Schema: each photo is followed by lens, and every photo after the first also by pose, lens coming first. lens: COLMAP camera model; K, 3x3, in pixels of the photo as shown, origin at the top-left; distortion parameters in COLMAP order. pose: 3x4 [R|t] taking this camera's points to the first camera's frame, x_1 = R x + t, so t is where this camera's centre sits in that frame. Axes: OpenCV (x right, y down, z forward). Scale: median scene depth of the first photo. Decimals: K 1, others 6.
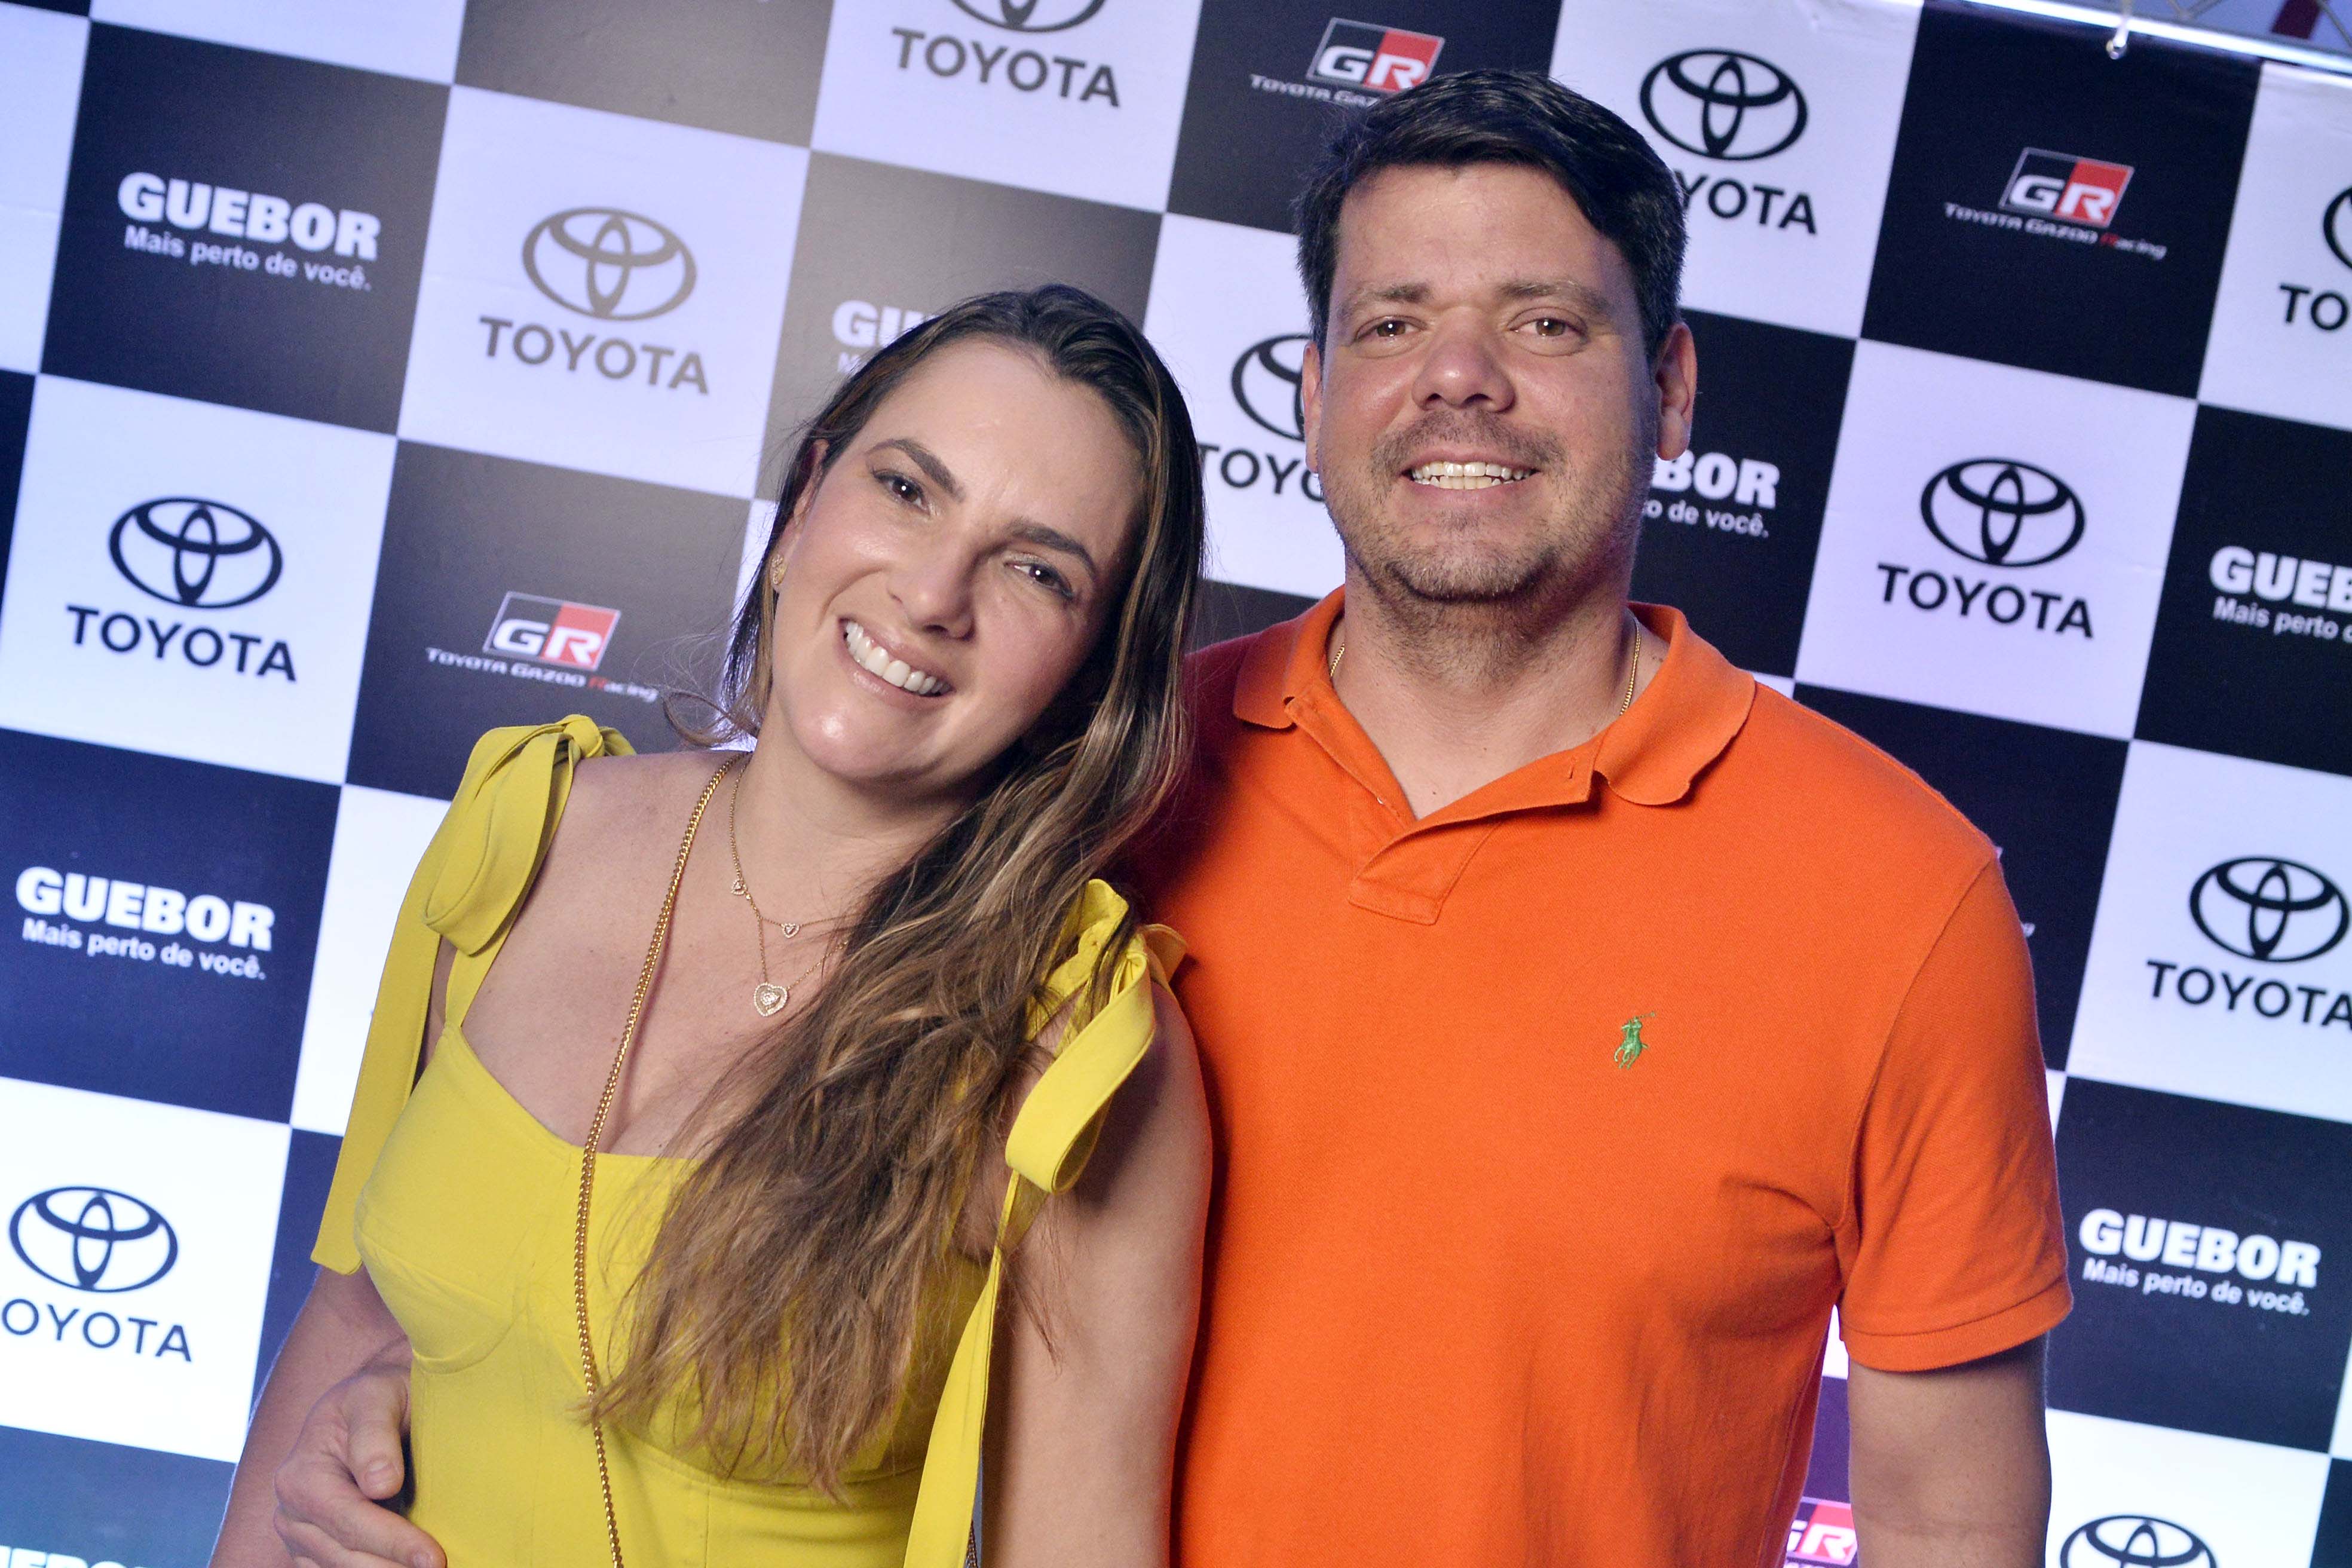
lens RADIAL K [[3397.0, 0, 1170.9], [0, 3397.0, 797.0], [0, 0, 1]] dist [-0.028546, 0.000000]
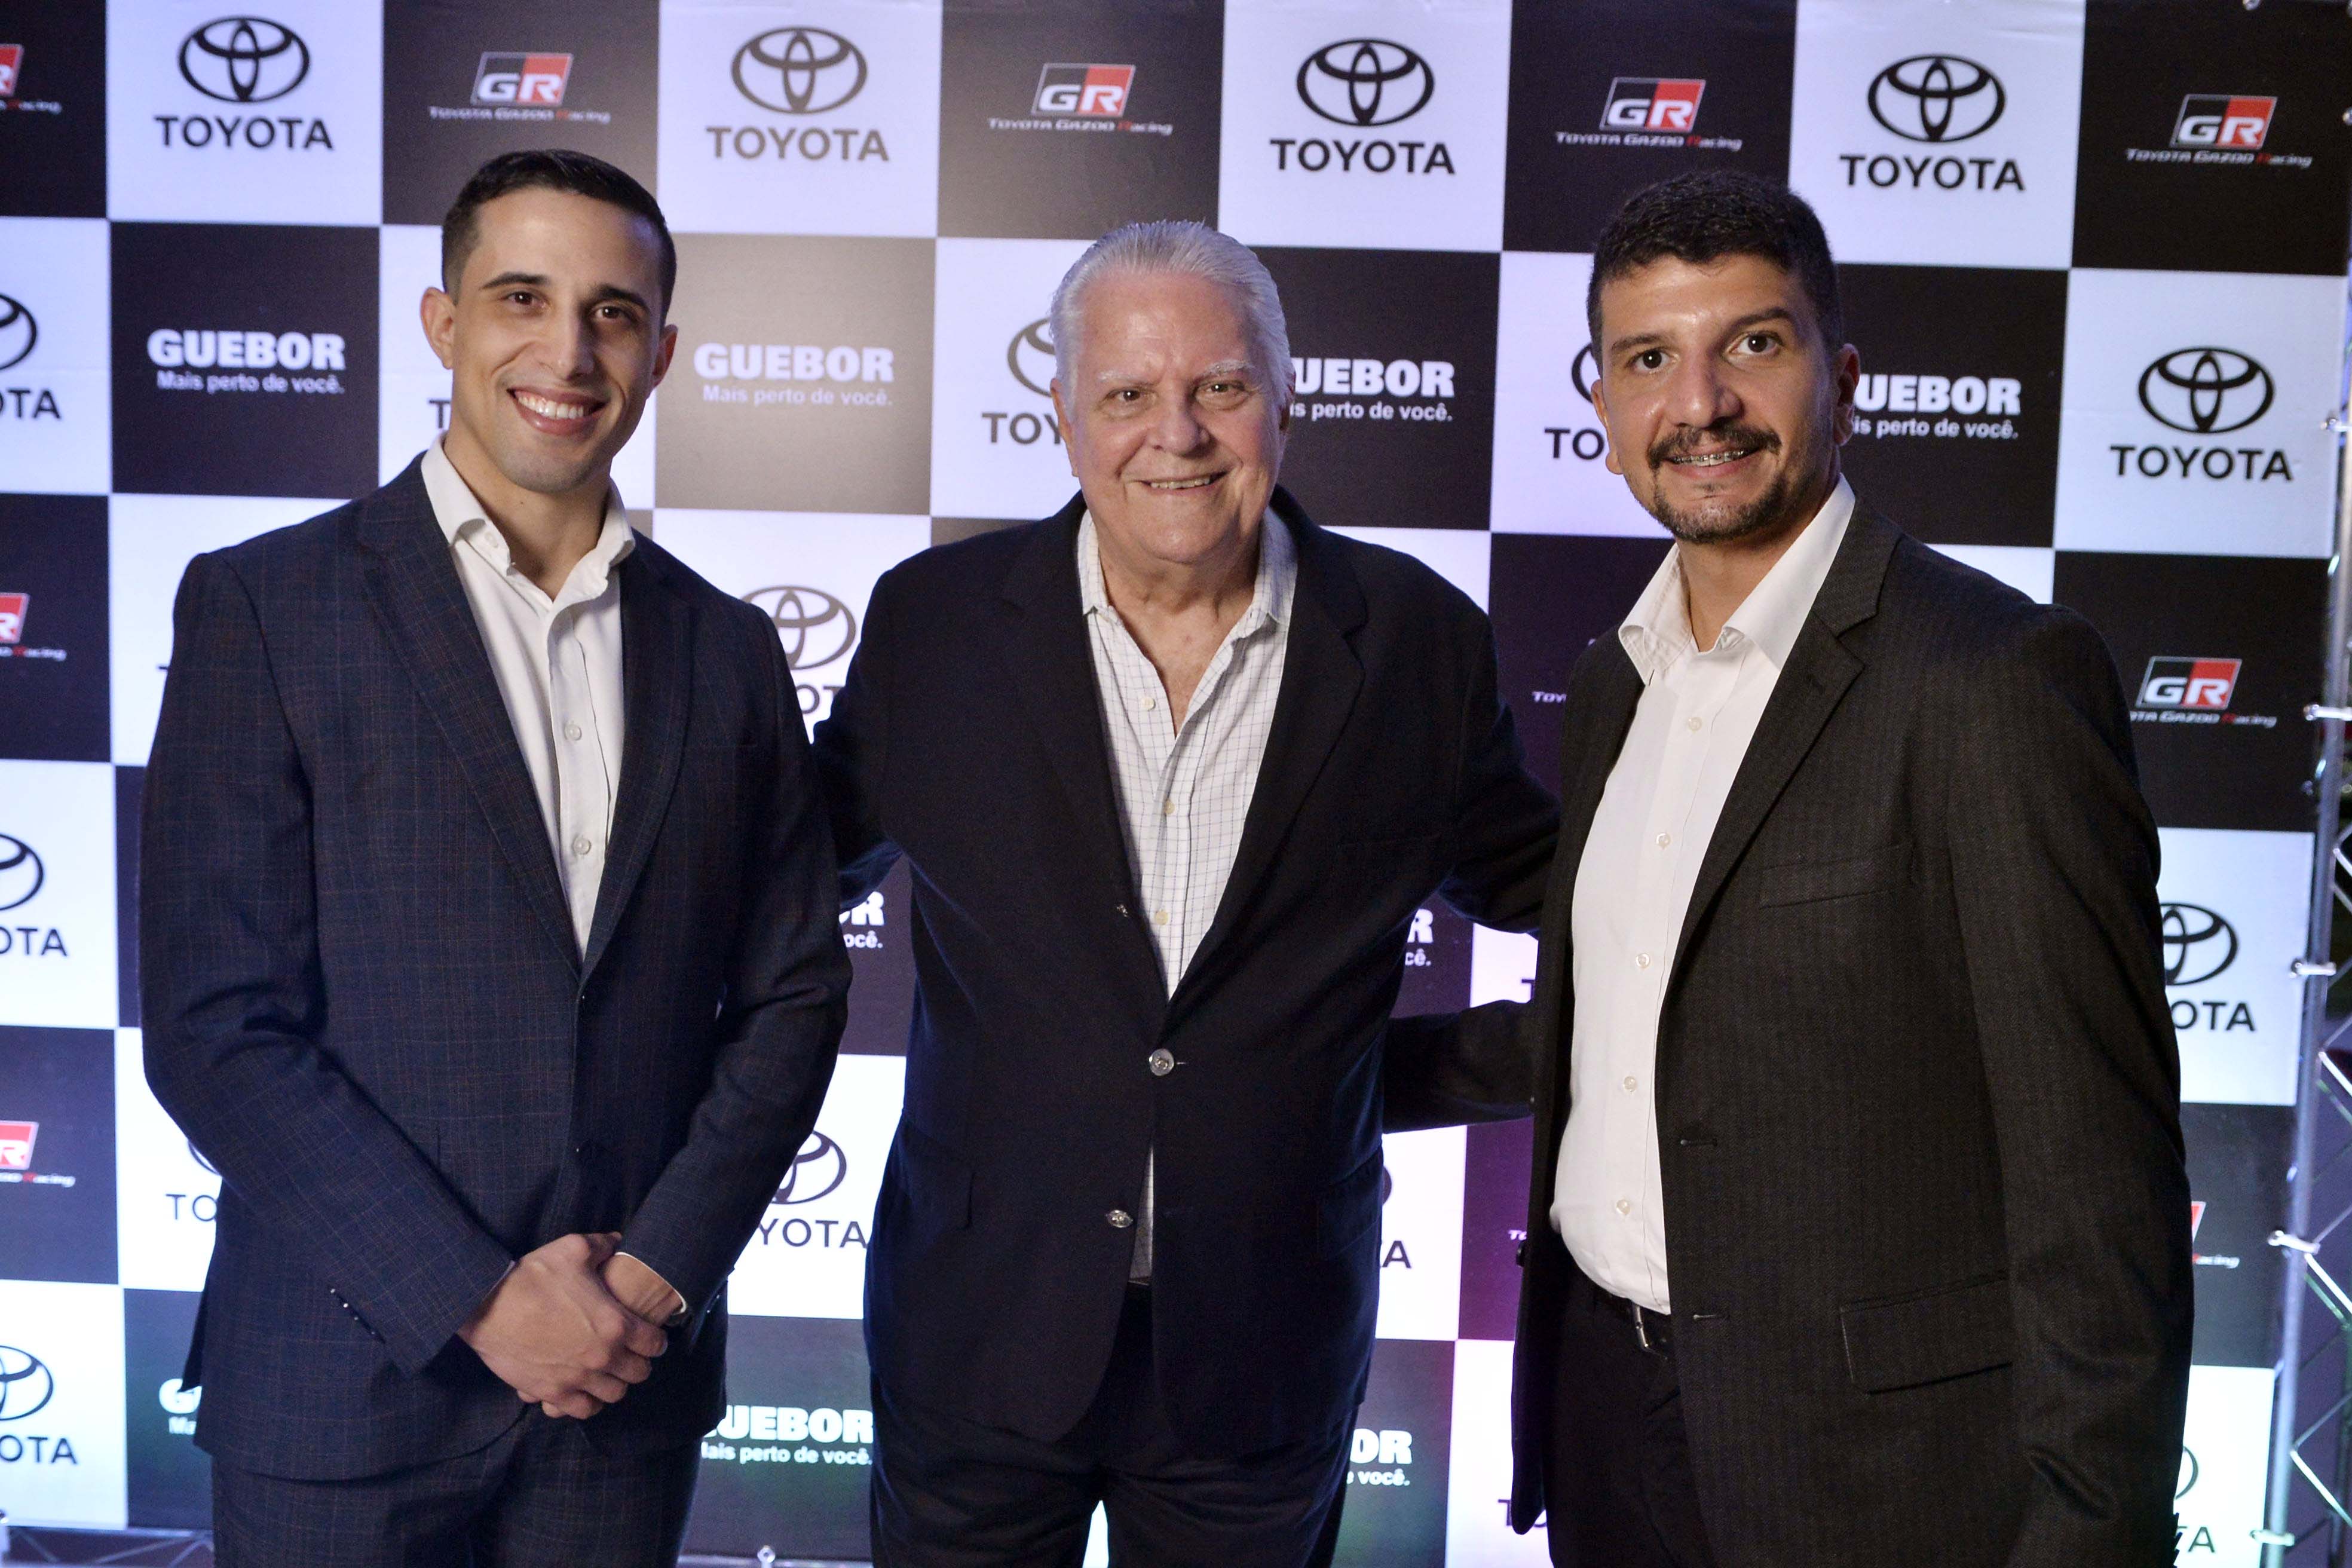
lens RADIAL K [[2681.6, 0, 1182.6], [0, 2681.6, 770.2], [0, 0, 1]] dist [-0.044477, 0.000000]
pose [[0.986286, -0.136147, -0.093298, 0.154111], [0.137741, 0.990409, 0.010829, 0.026430], [0.090929, -0.023531, 0.995579, 0.009047]]
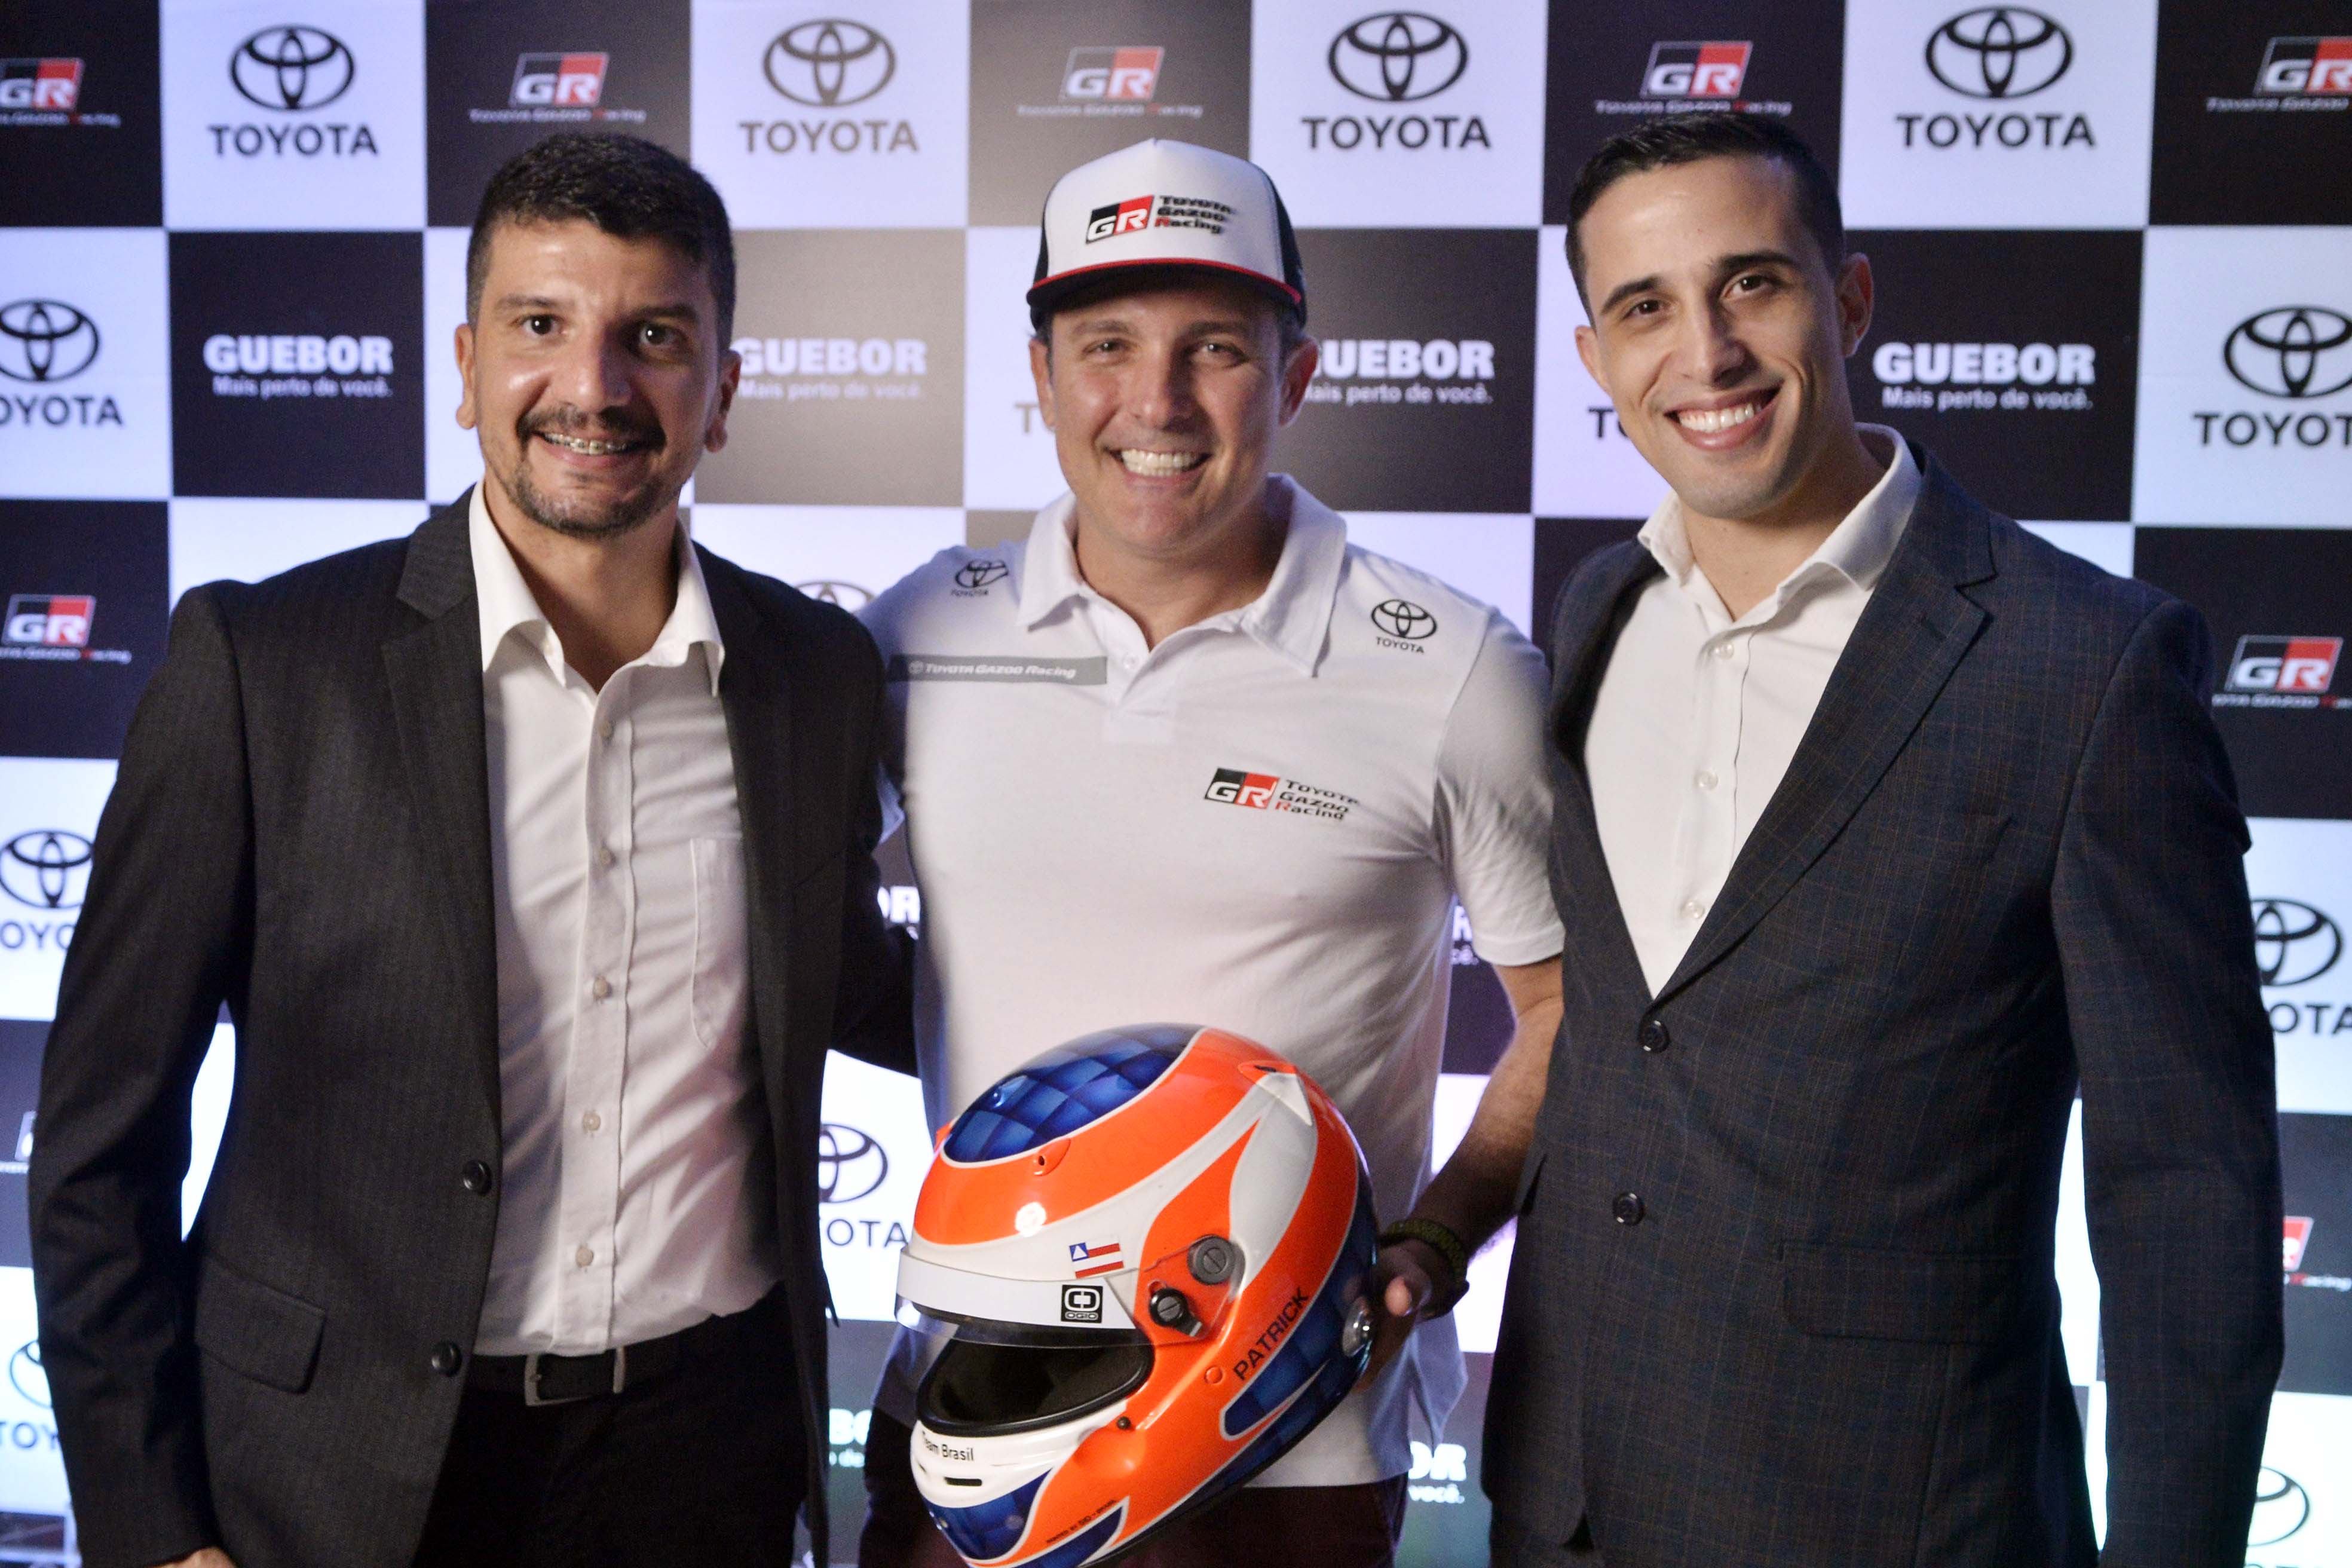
lens RADIAL K [[2750.9, 0, 1158.2], [0, 2750.9, 735.0], [0, 0, 1]] dist [-0.018501, 0.000000]
pose [[0.970075, -0.144201, -0.195345, 0.237245], [0.143691, 0.989479, -0.016856, 0.040679], [0.195721, -0.011718, 0.980590, 0.014293]]
